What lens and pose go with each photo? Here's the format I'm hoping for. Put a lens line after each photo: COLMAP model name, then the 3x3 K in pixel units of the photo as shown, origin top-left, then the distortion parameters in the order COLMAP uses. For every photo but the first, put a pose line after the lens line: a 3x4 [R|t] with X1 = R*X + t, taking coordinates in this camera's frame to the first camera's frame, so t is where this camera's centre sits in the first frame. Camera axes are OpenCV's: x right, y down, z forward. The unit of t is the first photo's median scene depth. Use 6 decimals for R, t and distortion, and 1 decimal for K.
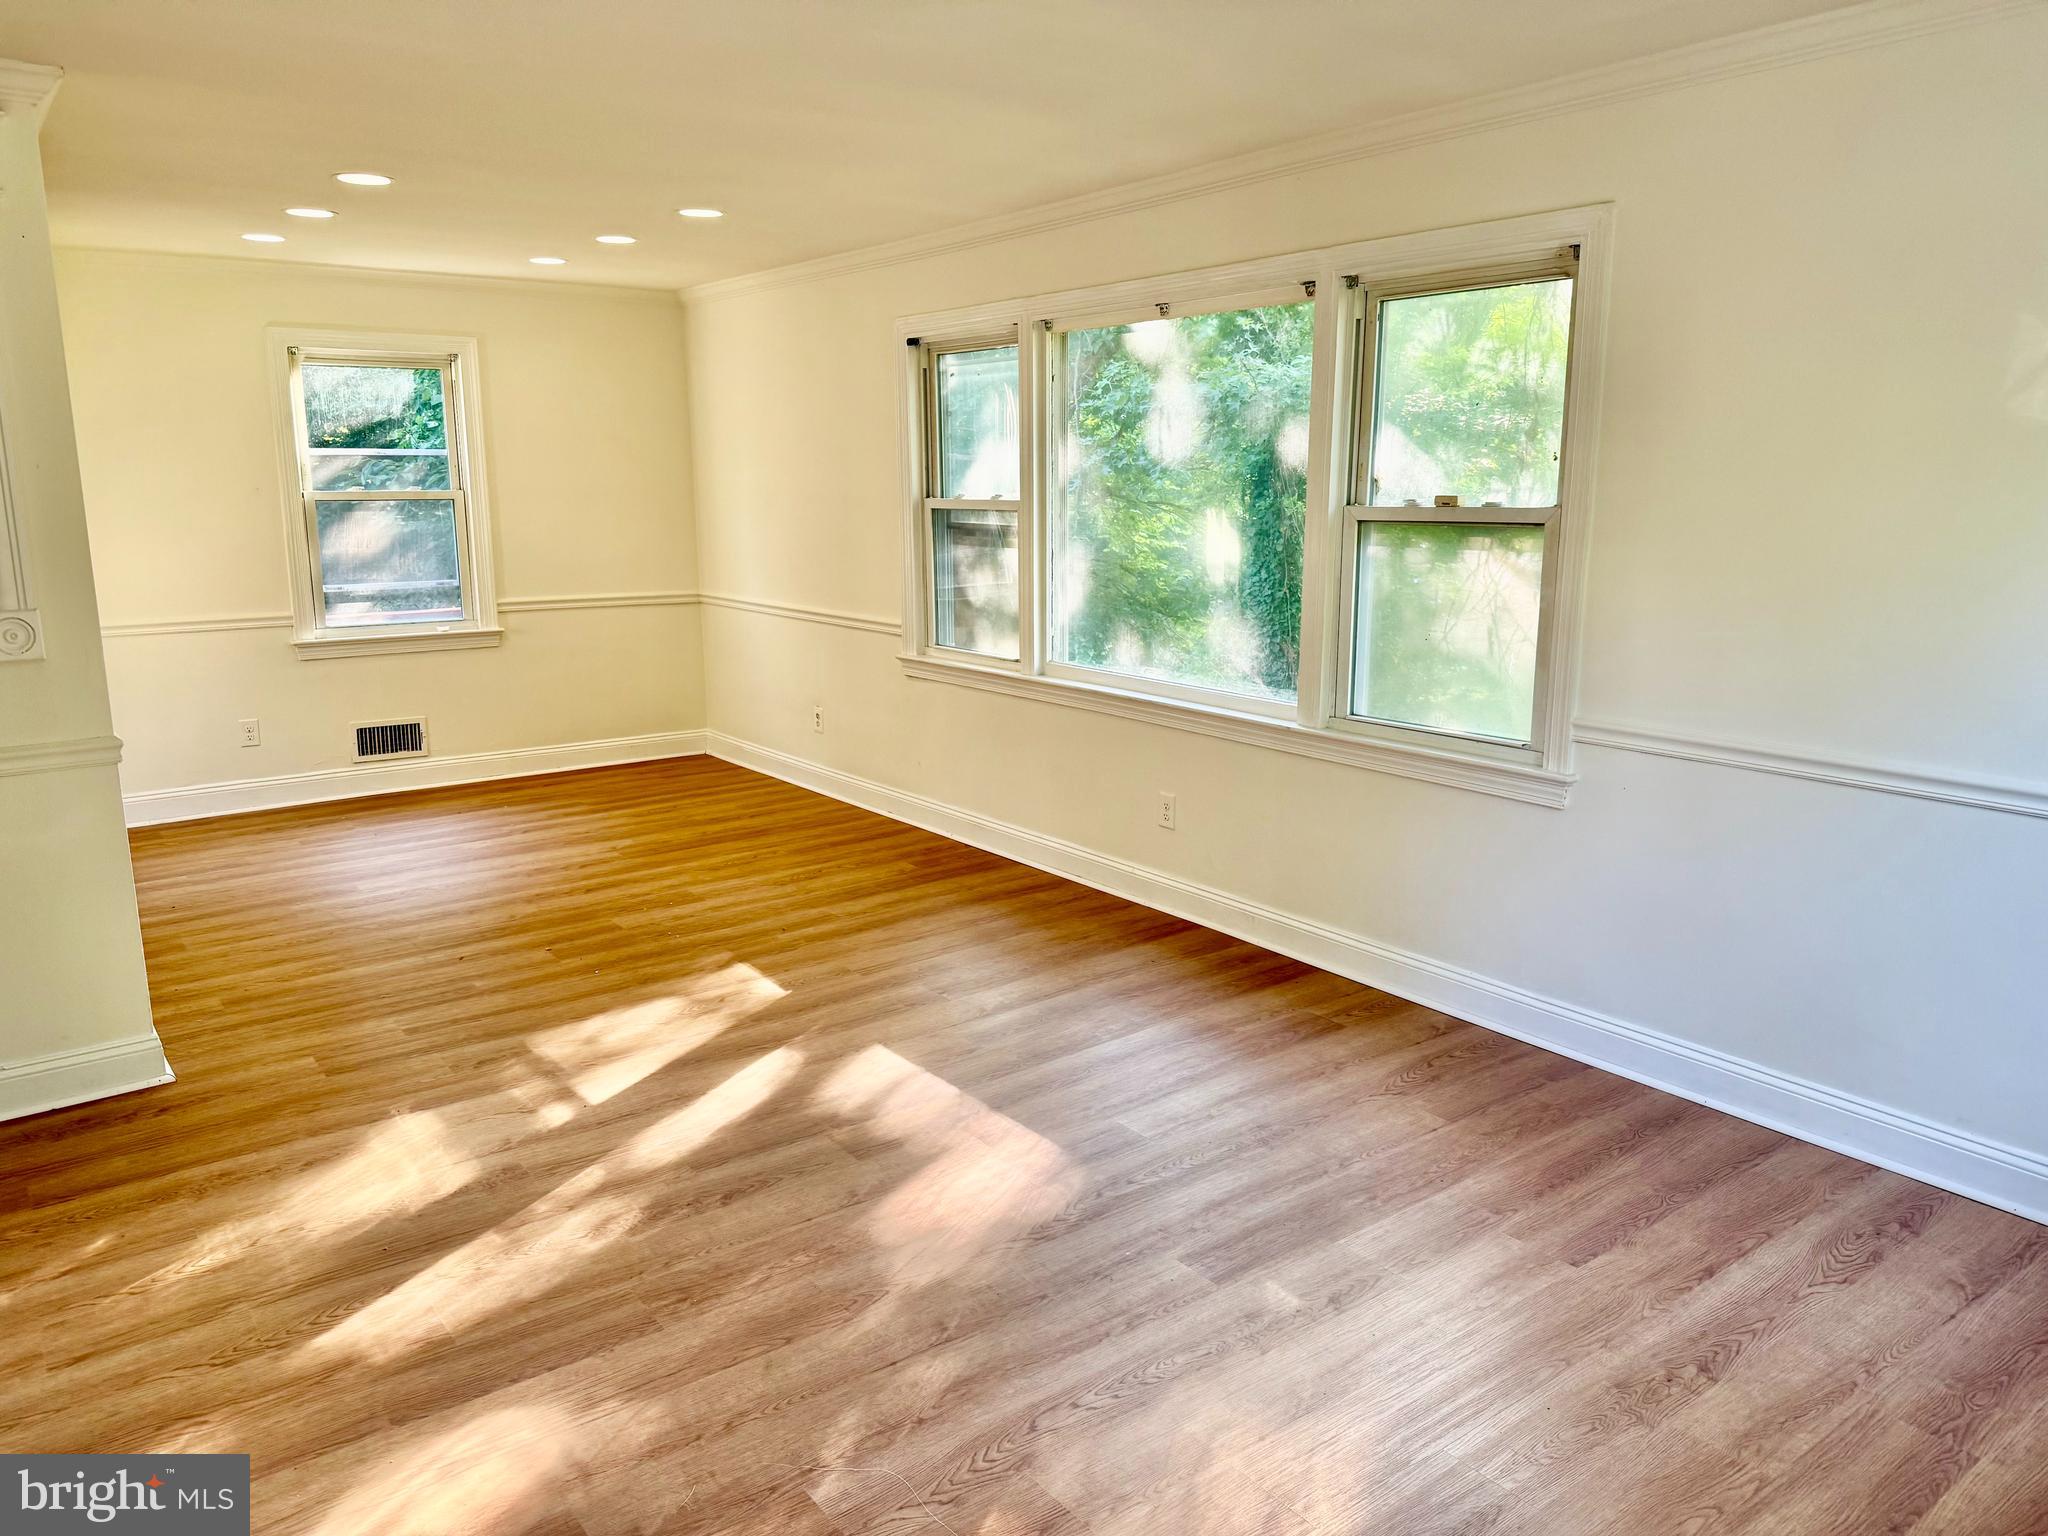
lens RADIAL K [[1433.7, 0, 1023.1], [0, 1433.7, 774.1], [0, 0, 1]] dist [0.013164, -0.001525]
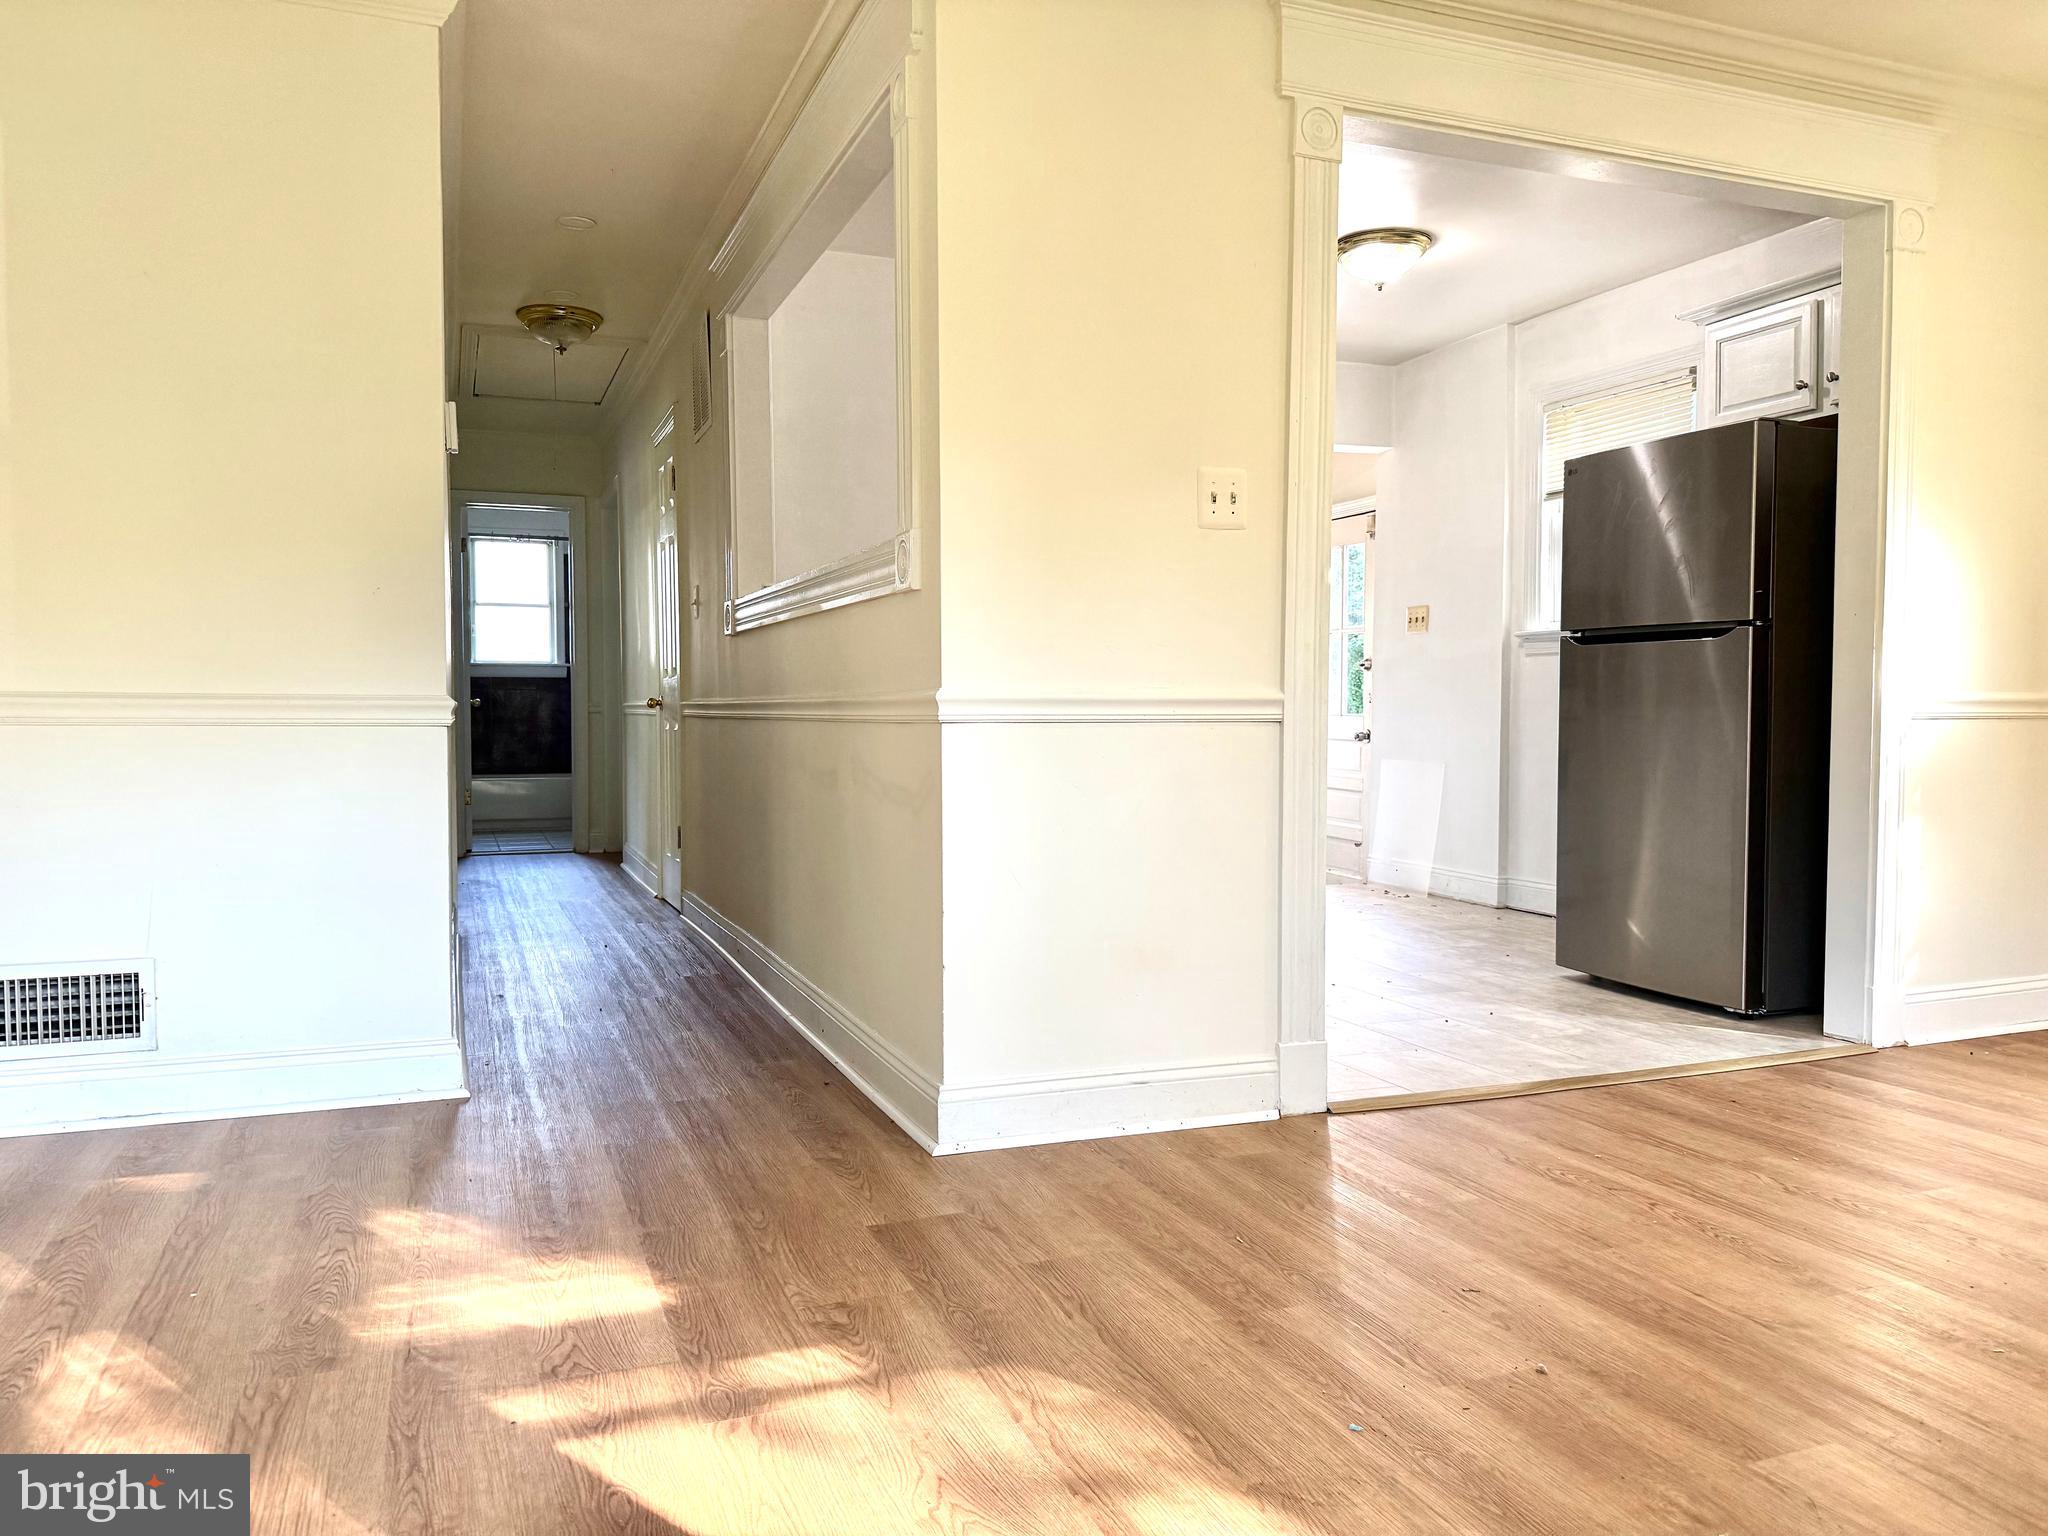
lens RADIAL K [[1433.7, 0, 1023.7], [0, 1433.7, 761.5], [0, 0, 1]] dist [0.013164, -0.001525]
pose [[-0.260215, 0.042559, -0.964612, 0.101385], [-0.196154, 0.975866, 0.095970, -0.062437], [0.945416, 0.214185, -0.245586, 1.058667]]
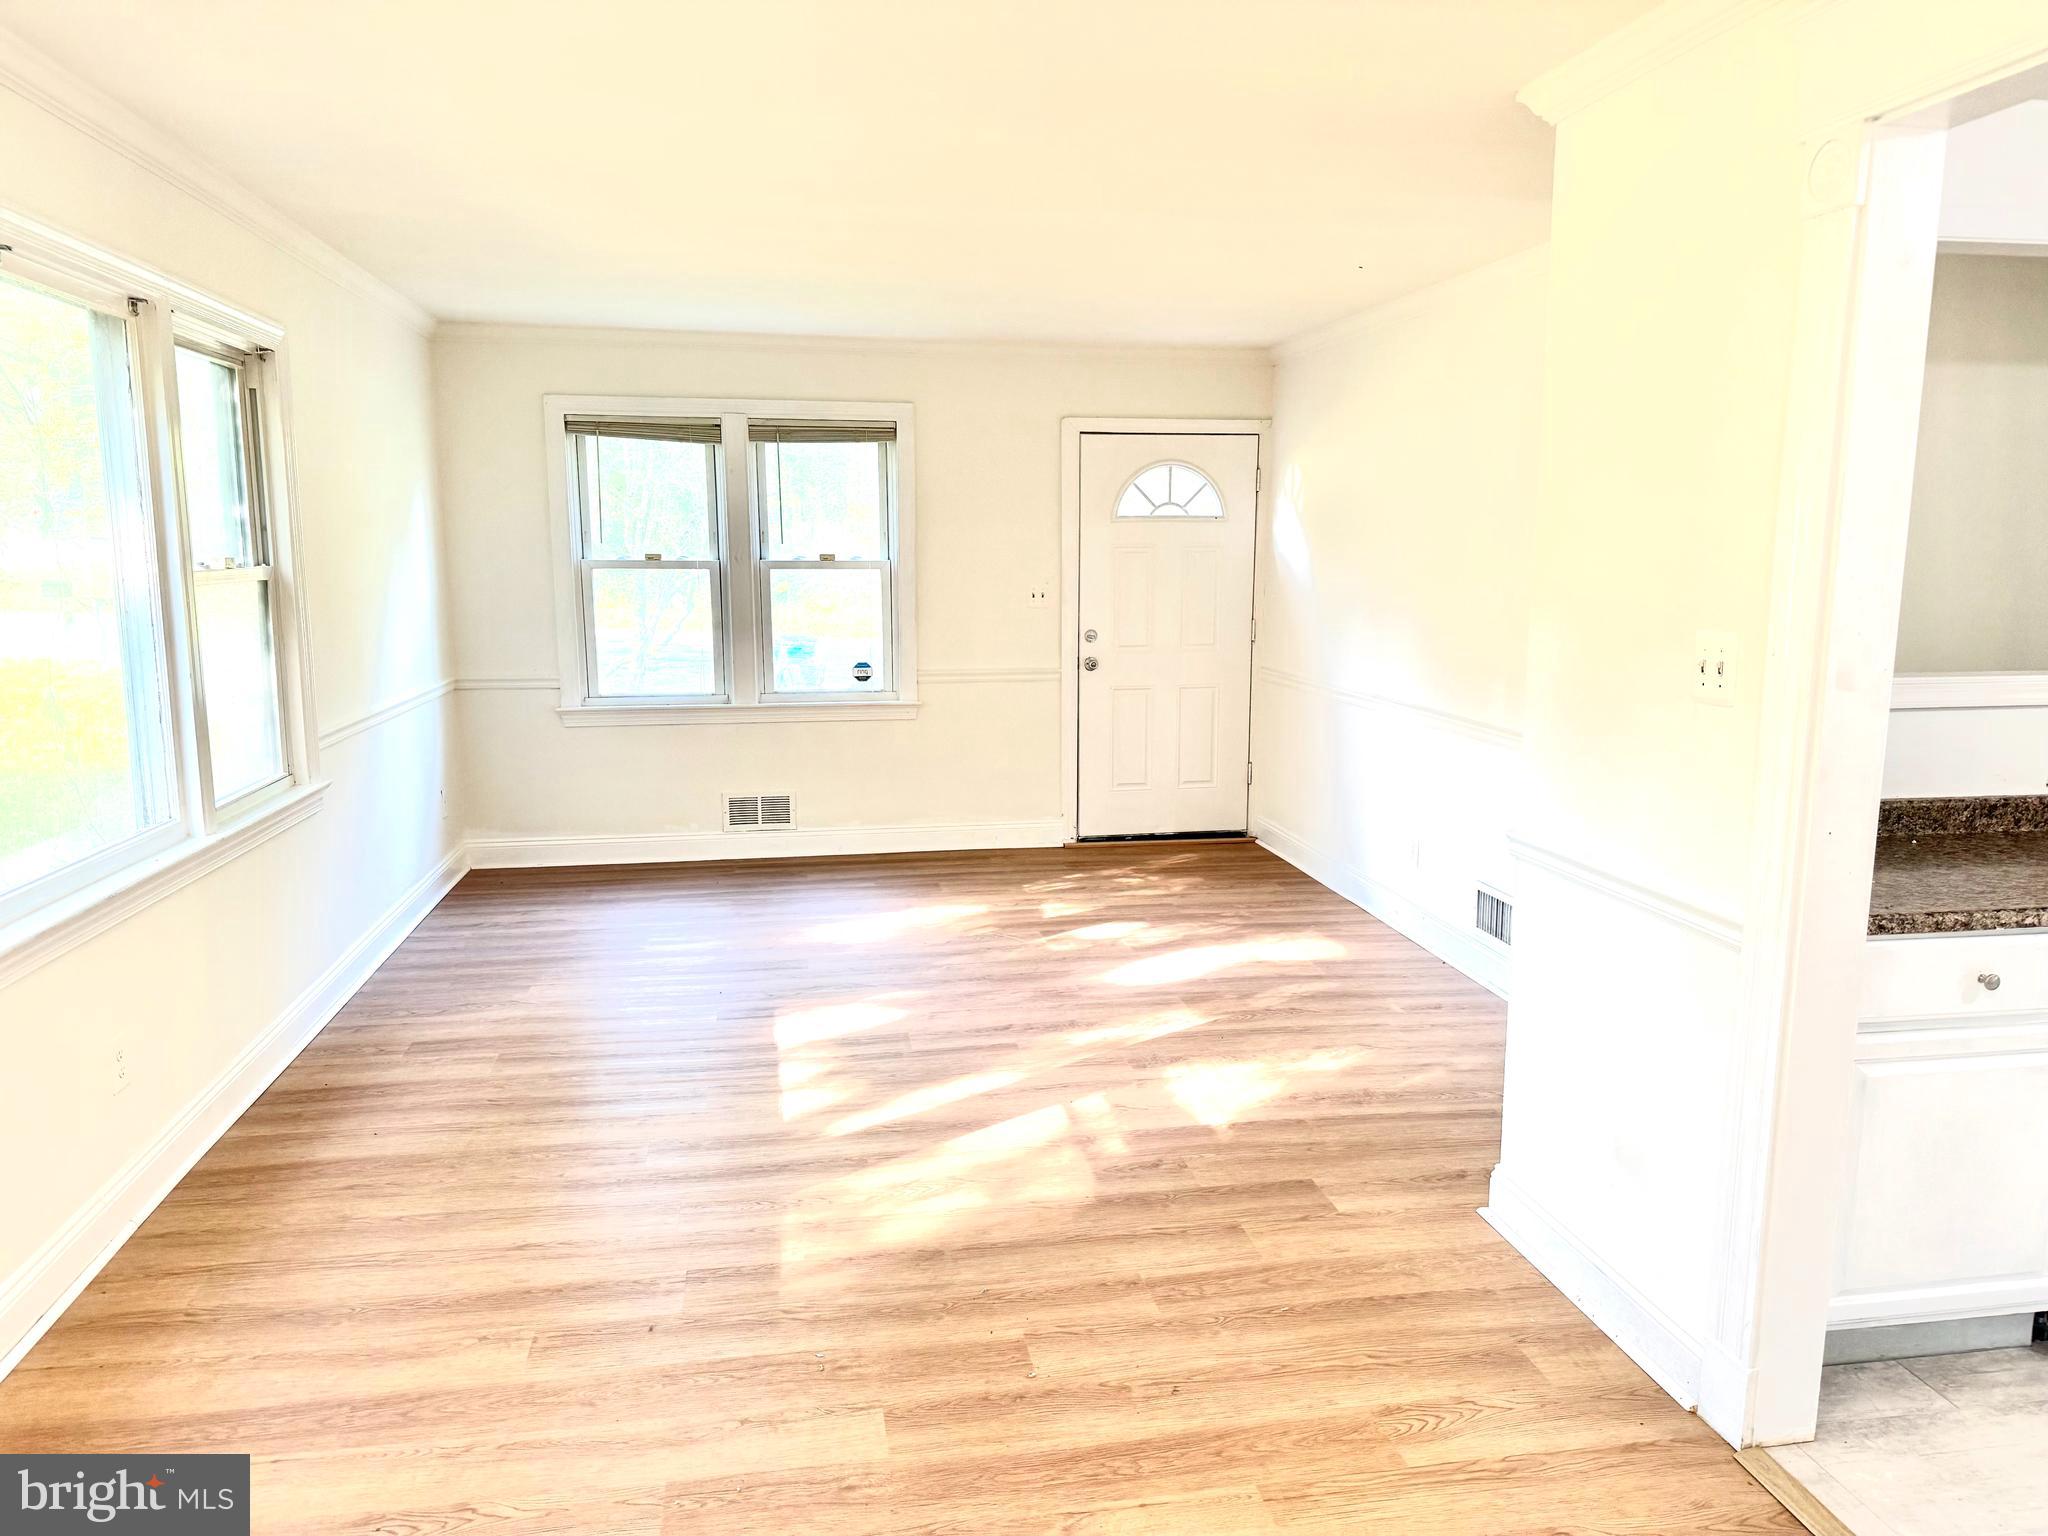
lens RADIAL K [[1433.7, 0, 1016.6], [0, 1433.7, 765.5], [0, 0, 1]] dist [0.013164, -0.001525]
pose [[-0.891675, -0.068153, 0.447515, -0.639944], [0.091834, 0.940810, 0.326256, -0.327060], [-0.443262, 0.332011, -0.832639, 1.590792]]
